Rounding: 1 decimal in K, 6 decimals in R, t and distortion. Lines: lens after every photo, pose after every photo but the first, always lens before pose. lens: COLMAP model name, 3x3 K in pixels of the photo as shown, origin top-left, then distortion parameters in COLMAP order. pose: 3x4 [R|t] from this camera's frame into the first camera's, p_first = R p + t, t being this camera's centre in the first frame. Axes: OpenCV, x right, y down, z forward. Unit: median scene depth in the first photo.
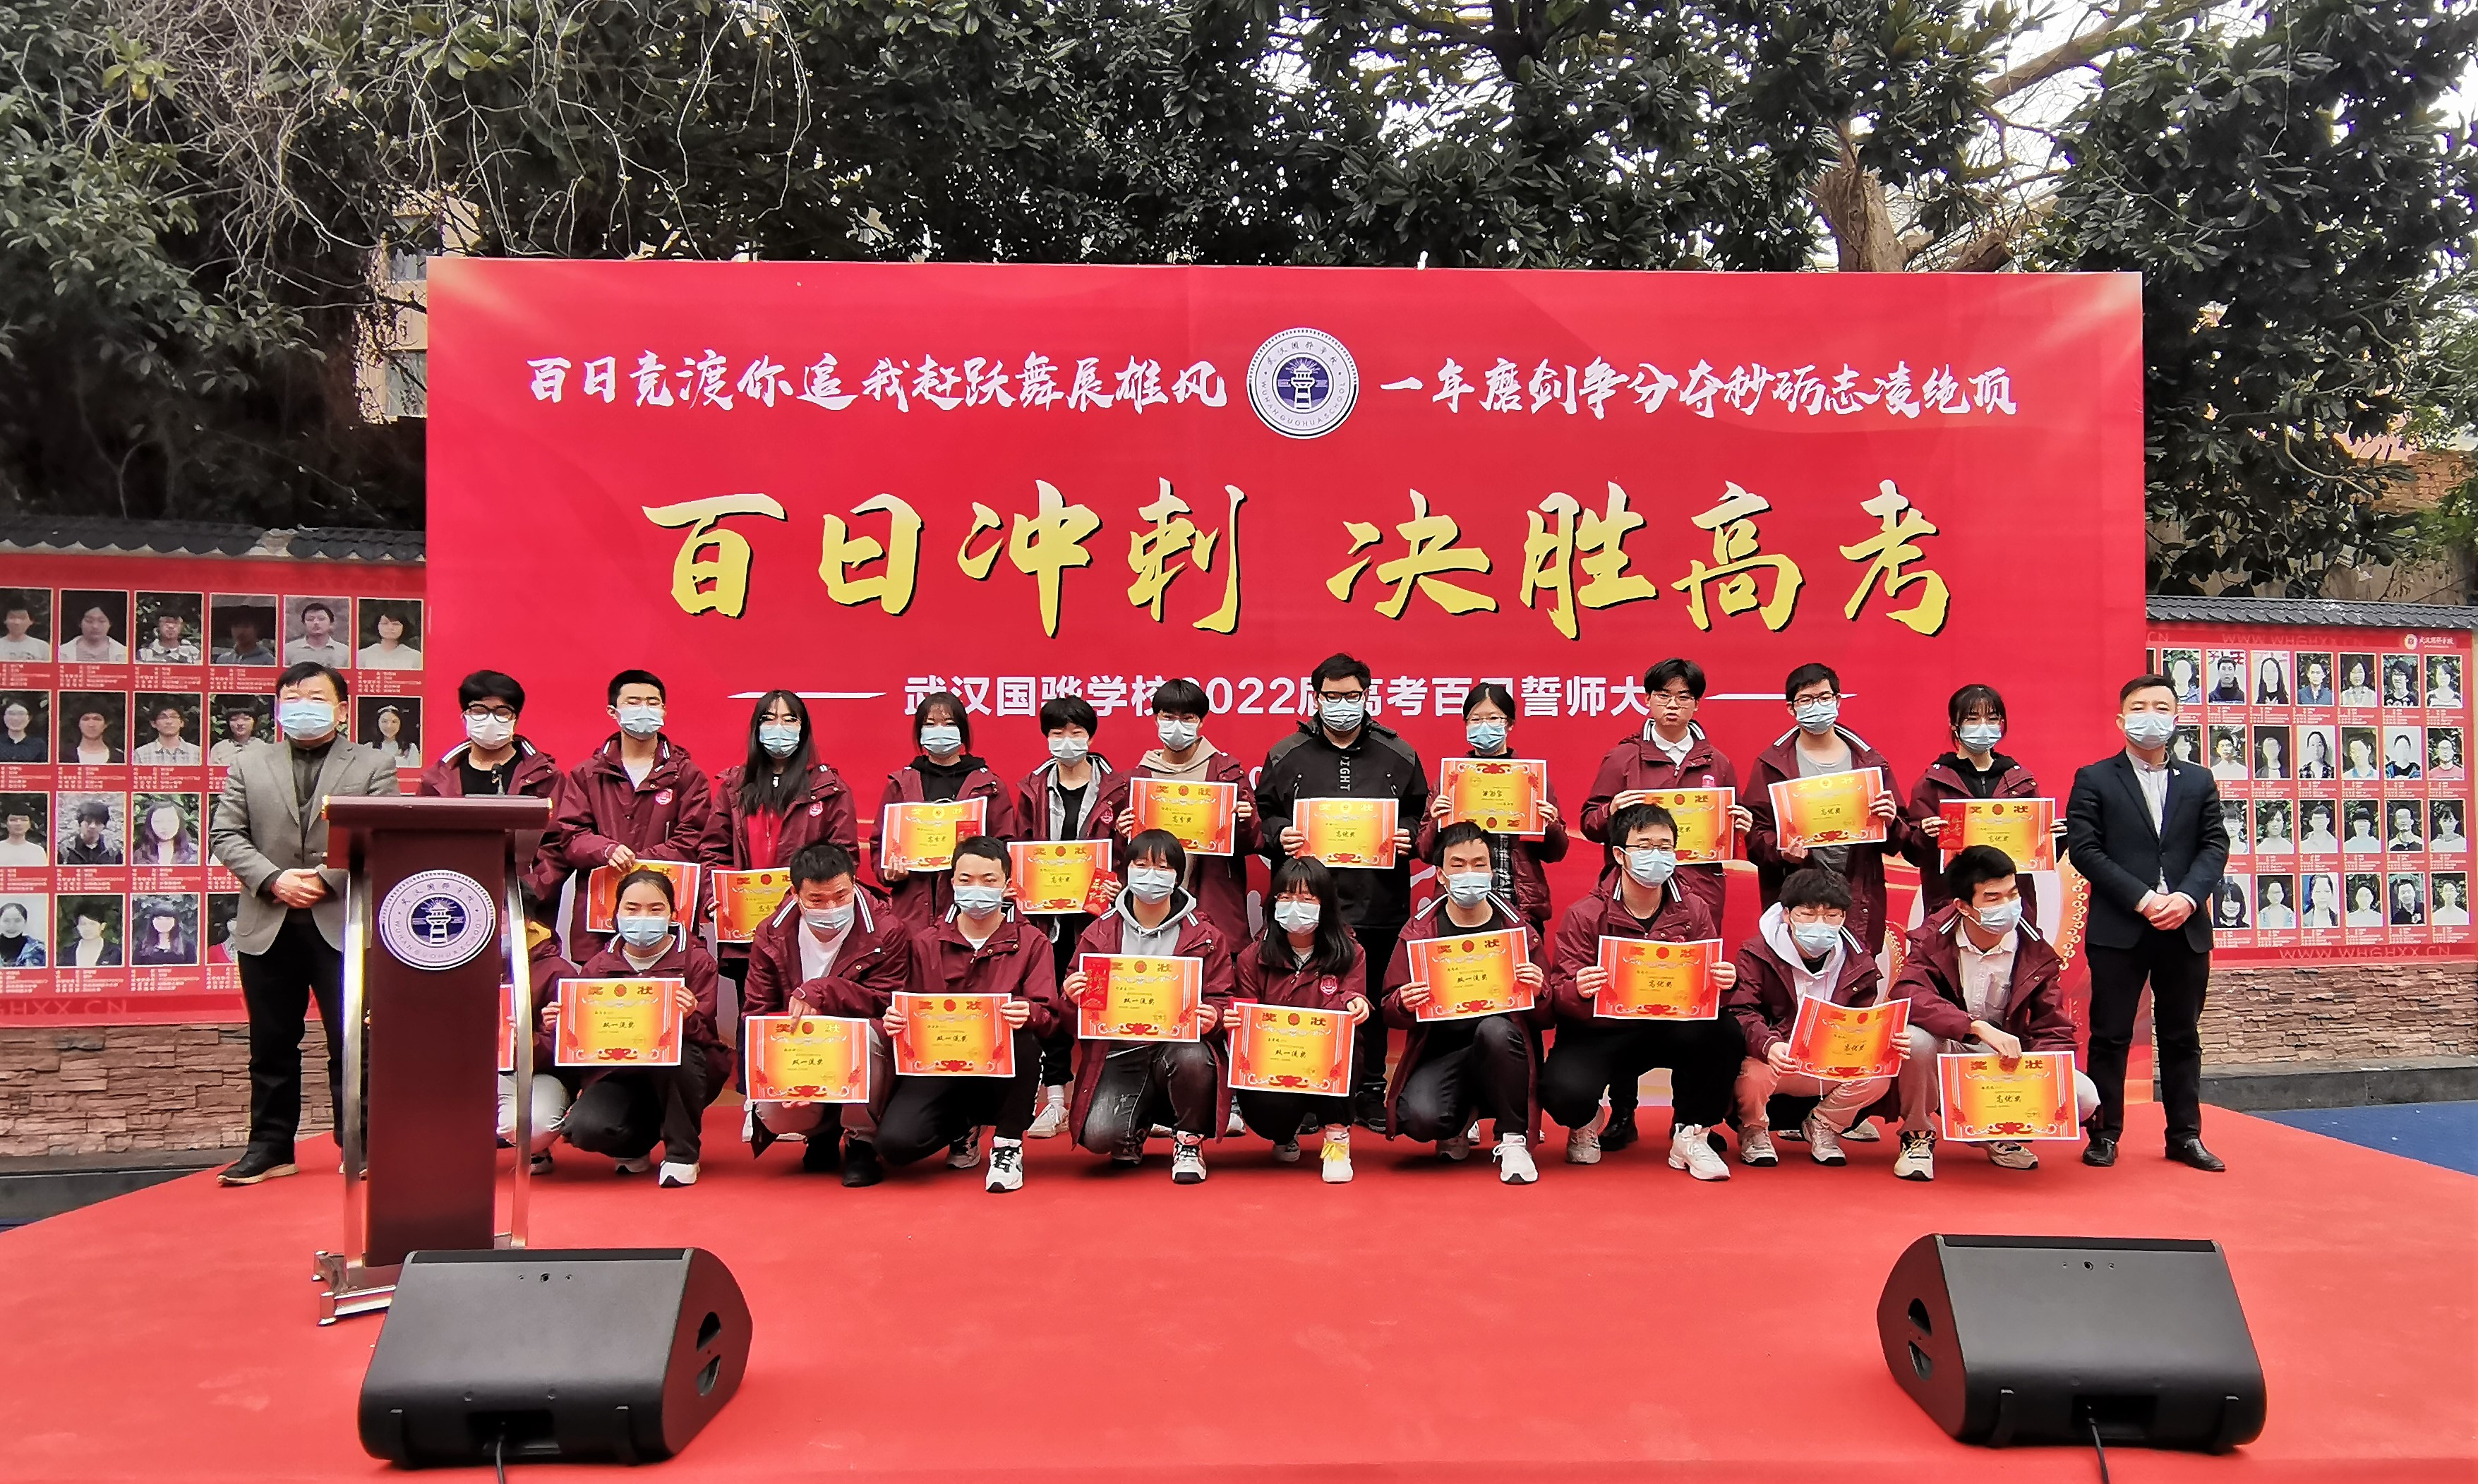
lens RADIAL K [[1575.9, 0, 1308.0], [0, 1575.9, 807.1], [0, 0, 1]] dist [0.004831, -0.008002]
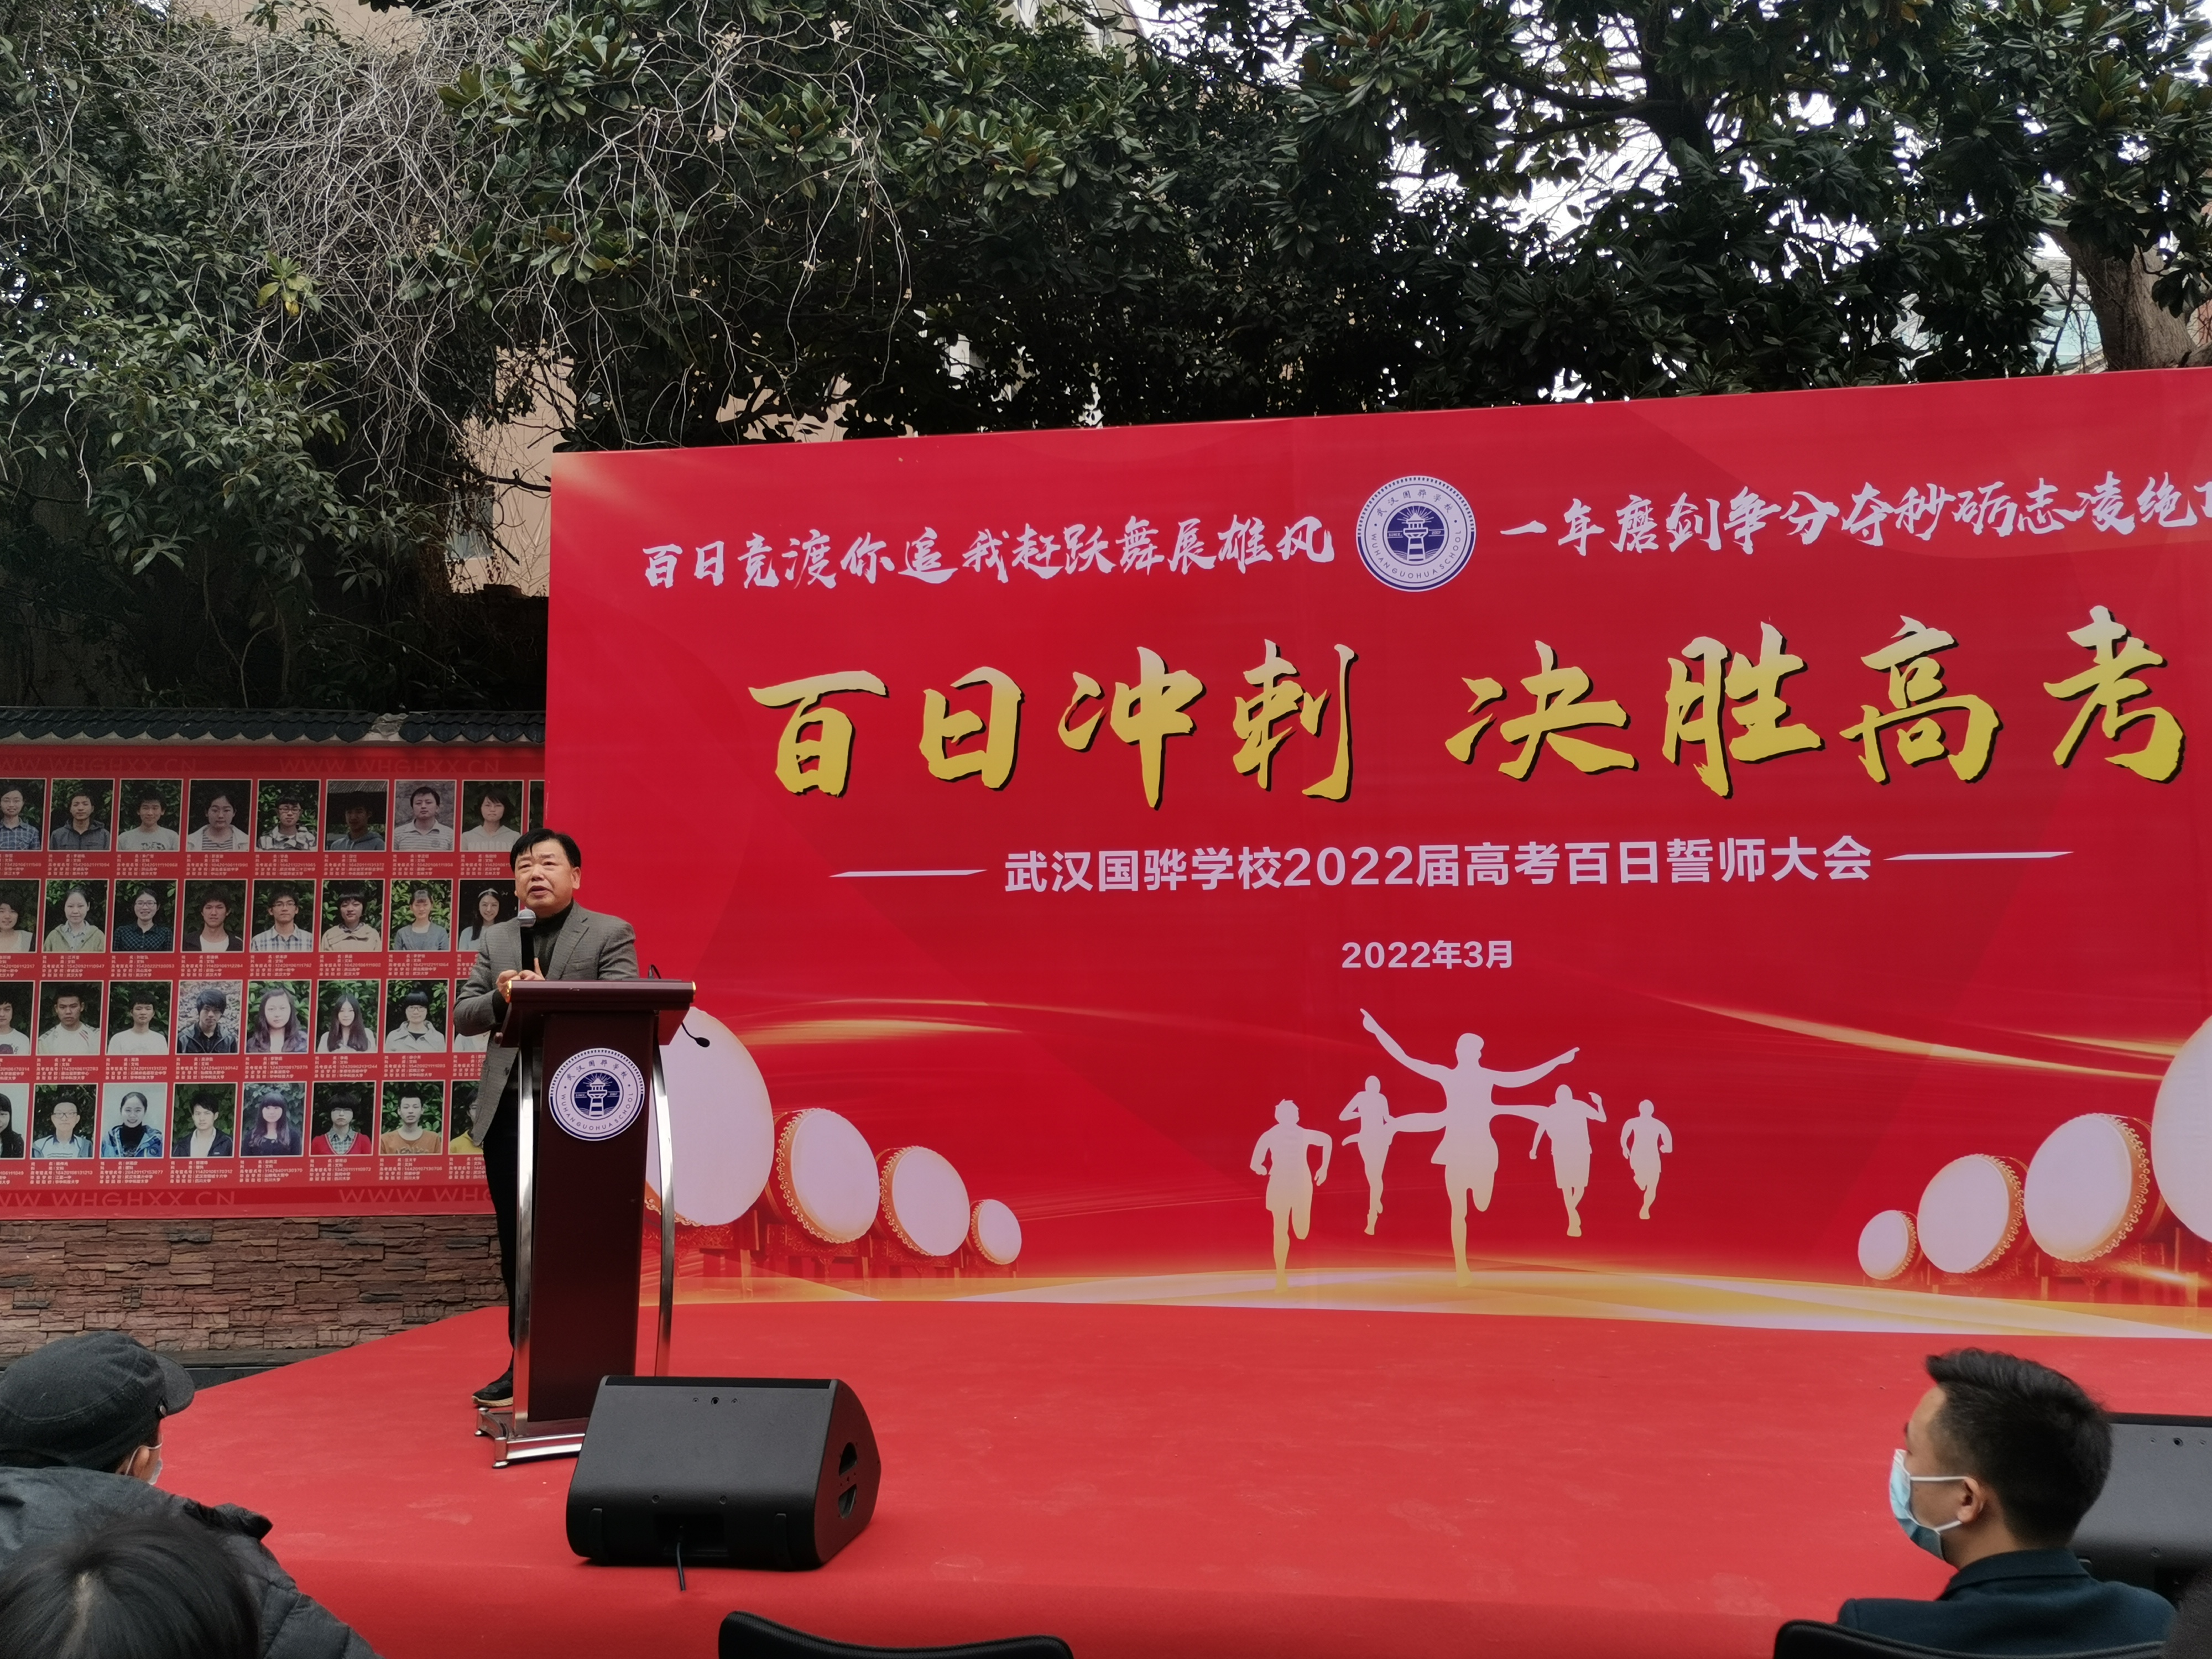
lens RADIAL K [[1948.0, 0, 1132.7], [0, 1948.0, 813.5], [0, 0, 1]] dist [0.090499, -0.126761]
pose [[0.984437, -0.021889, -0.174370, 0.030185], [0.006202, 0.995922, -0.090001, 0.001739], [0.175629, 0.087519, 0.980559, -0.159122]]
